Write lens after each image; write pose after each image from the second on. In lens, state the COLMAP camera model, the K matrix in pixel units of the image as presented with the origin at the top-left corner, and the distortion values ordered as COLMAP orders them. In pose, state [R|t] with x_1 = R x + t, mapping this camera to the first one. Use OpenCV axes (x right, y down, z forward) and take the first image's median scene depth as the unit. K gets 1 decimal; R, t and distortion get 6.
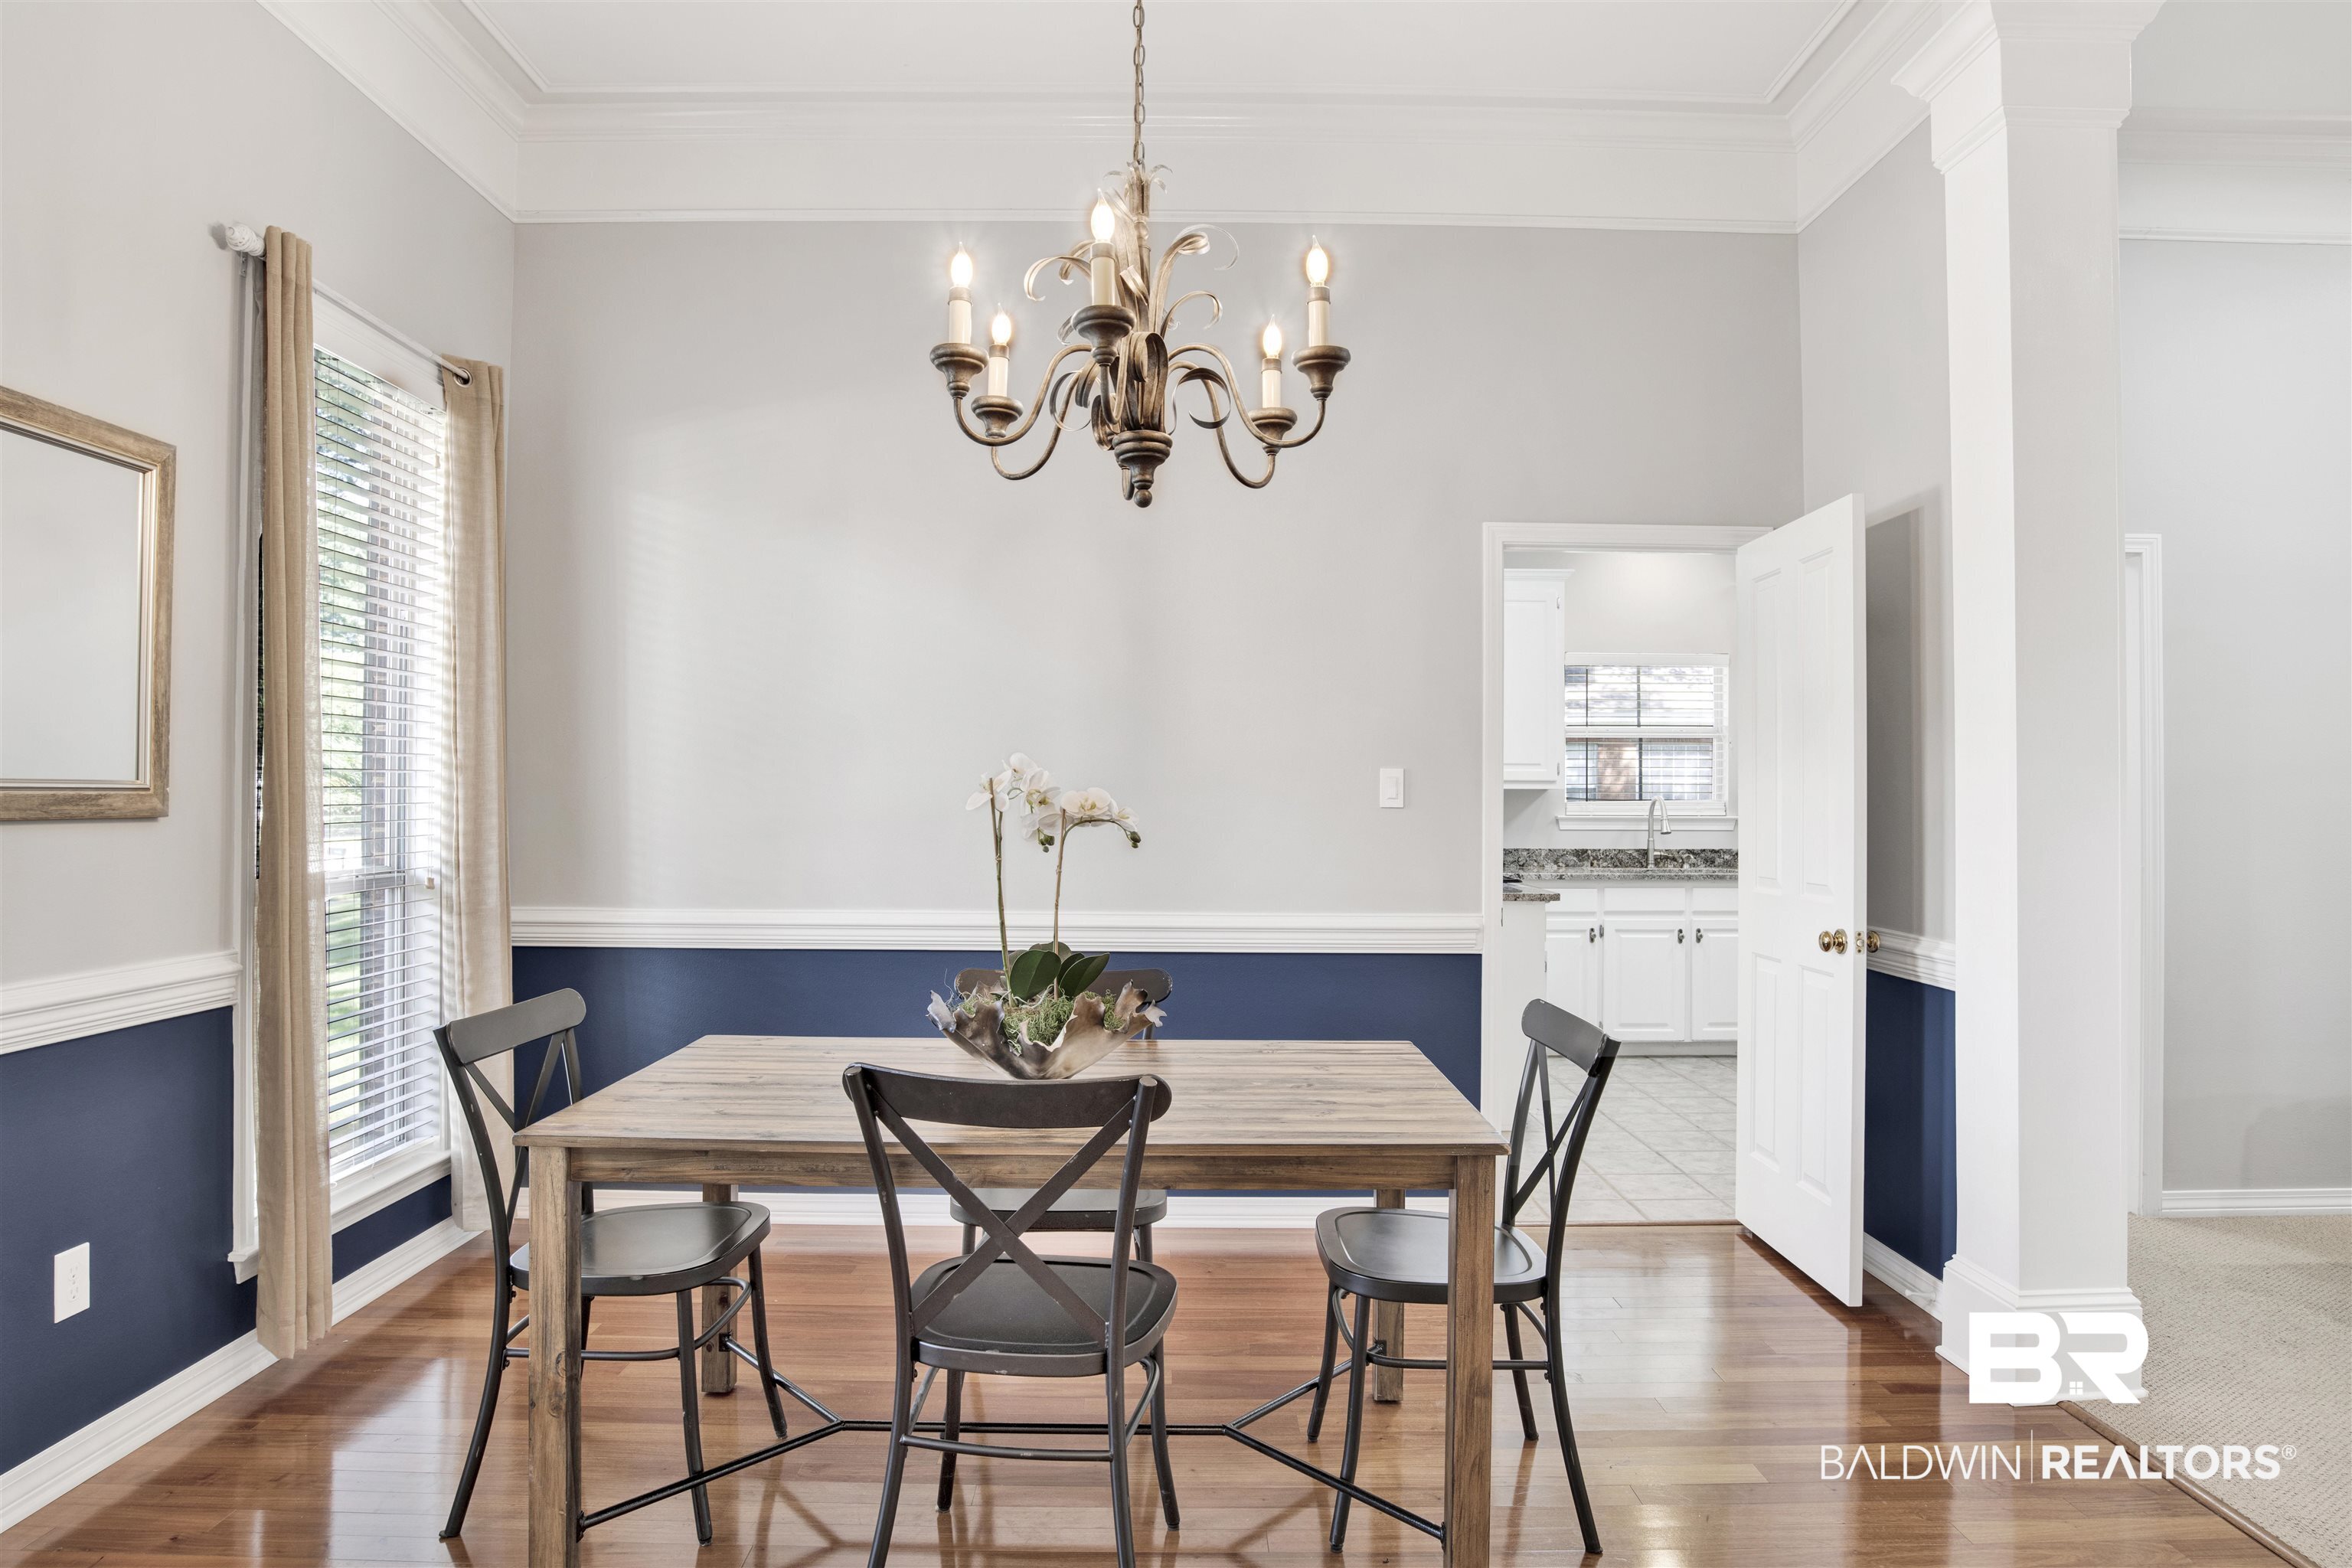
lens RADIAL K [[1398.3, 0, 1225.5], [0, 1398.3, 787.0], [0, 0, 1]] dist [-0.041470, 0.006030]
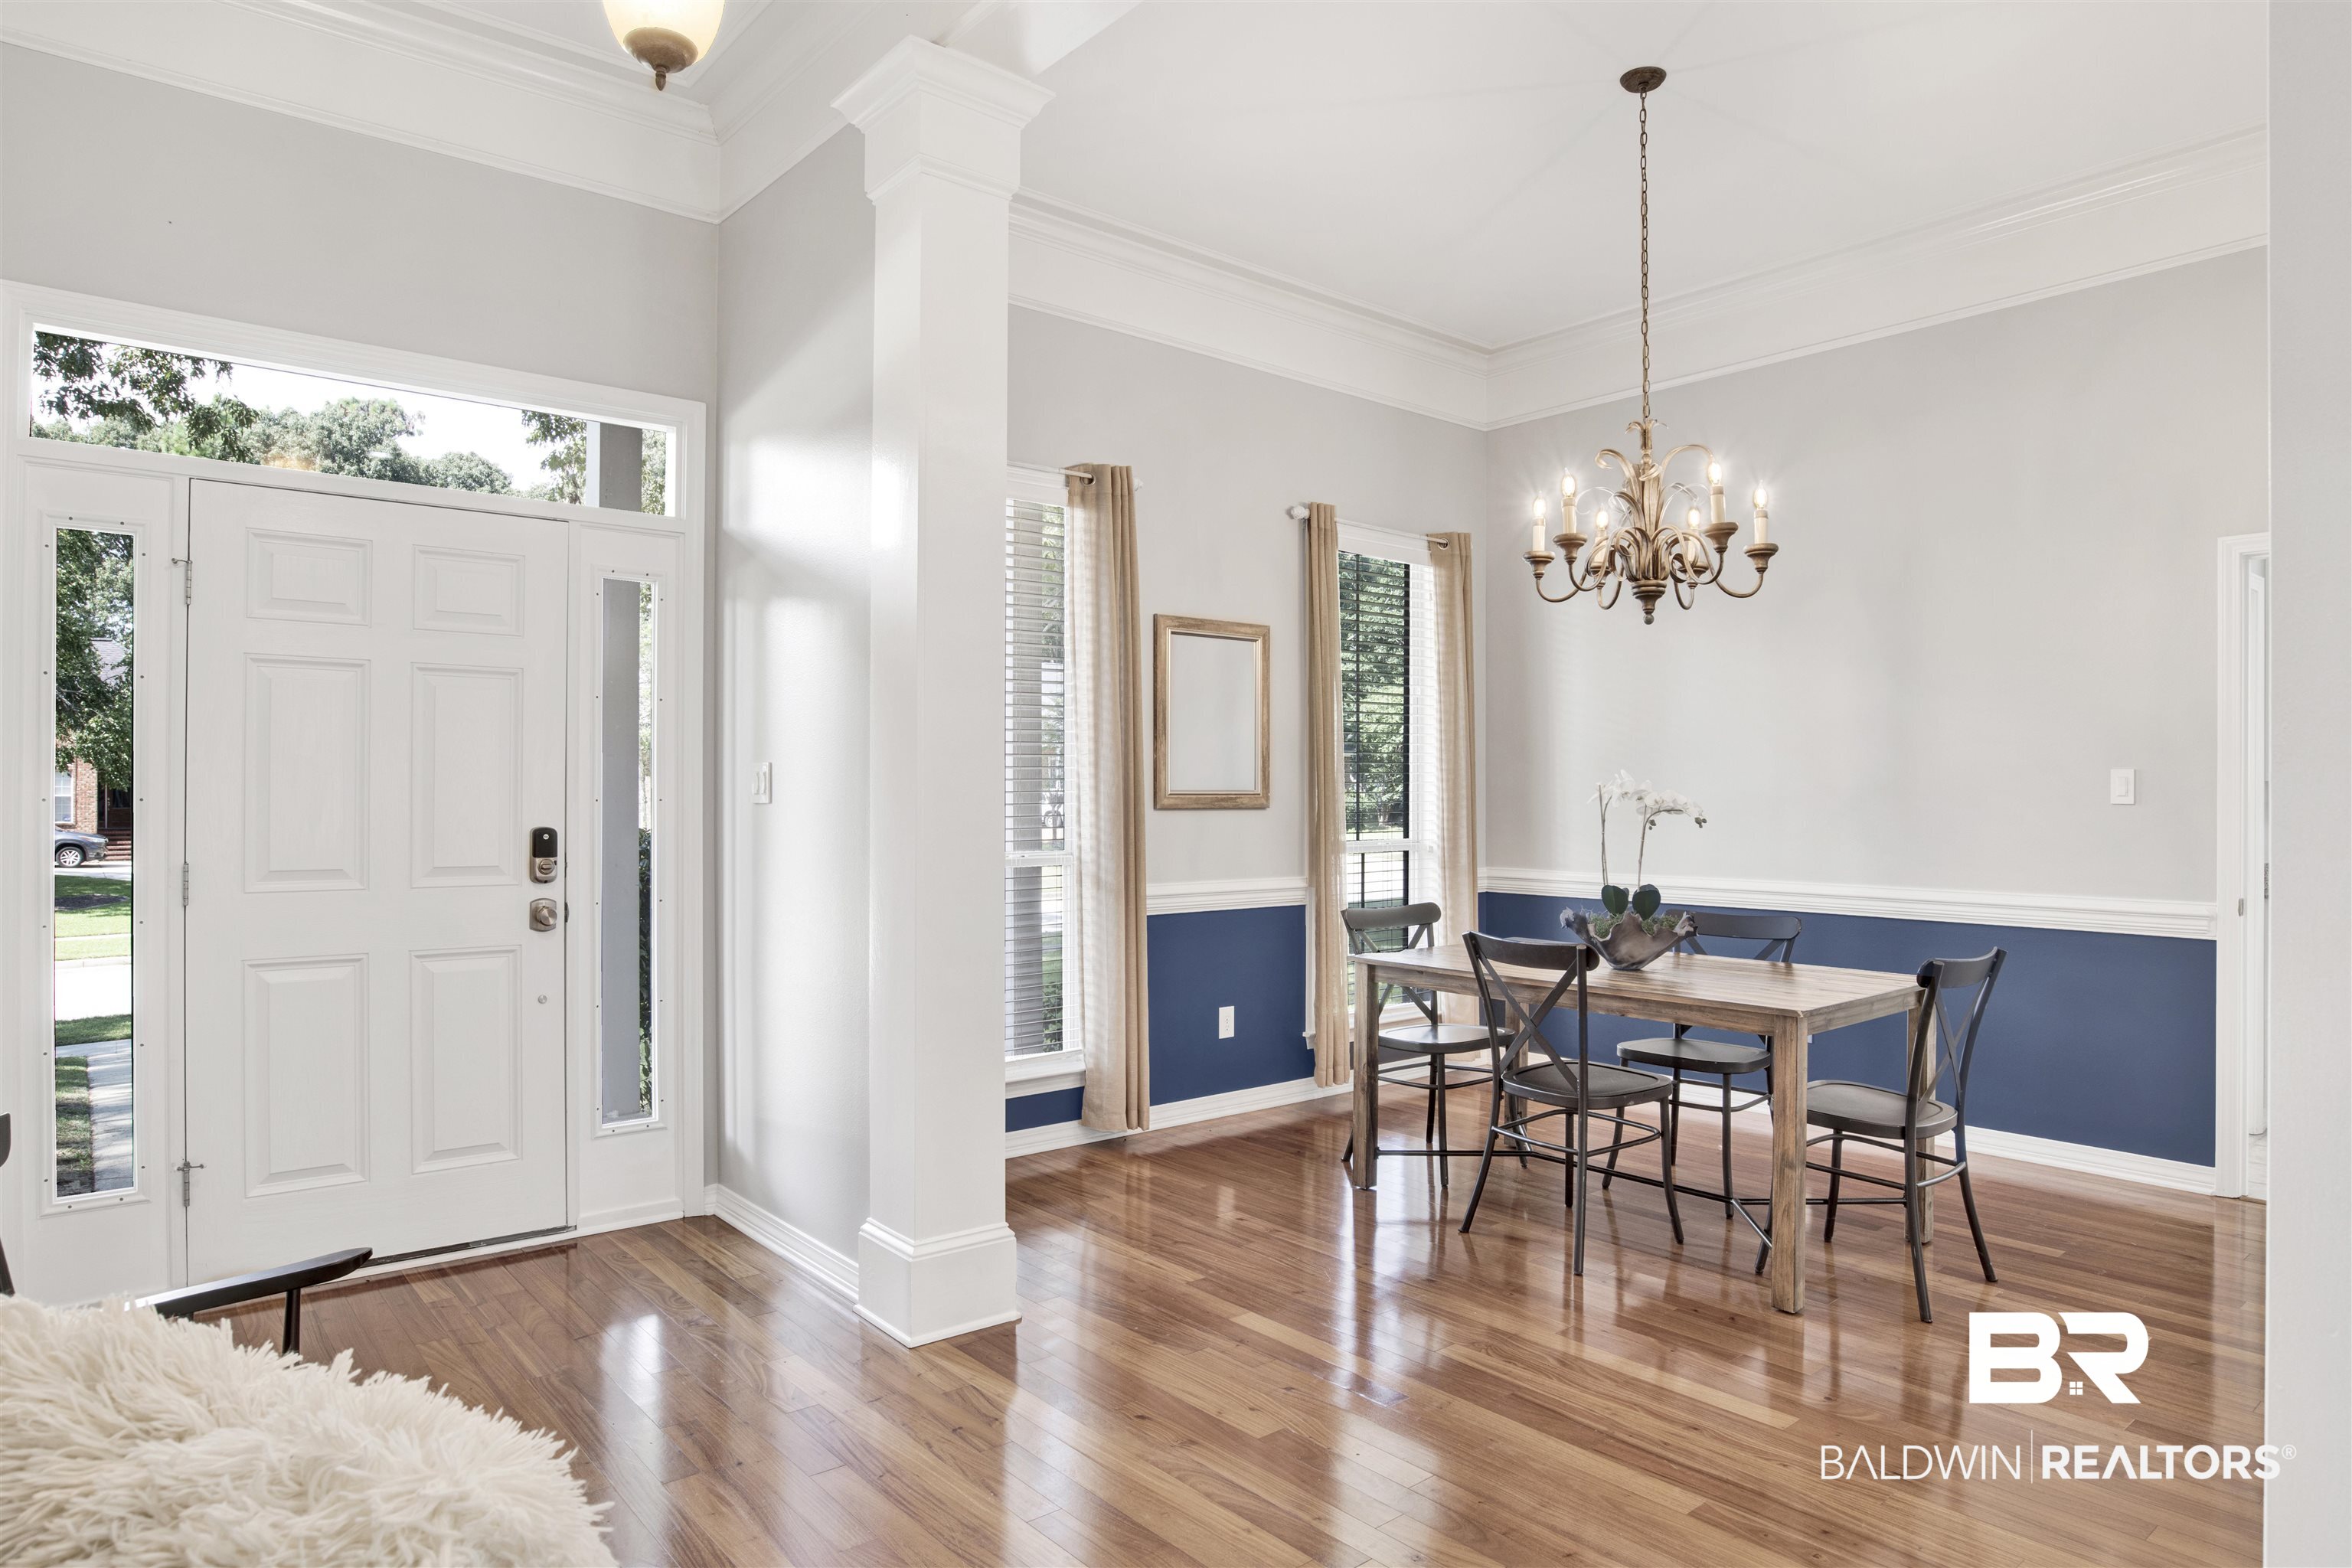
lens RADIAL K [[1395.6, 0, 1165.4], [0, 1395.6, 794.7], [0, 0, 1]] dist [-0.049263, 0.015599]
pose [[0.633106, -0.004432, -0.774053, 0.768409], [0.009266, 0.999955, 0.001854, -0.002868], [0.774010, -0.008346, 0.633118, -0.455590]]
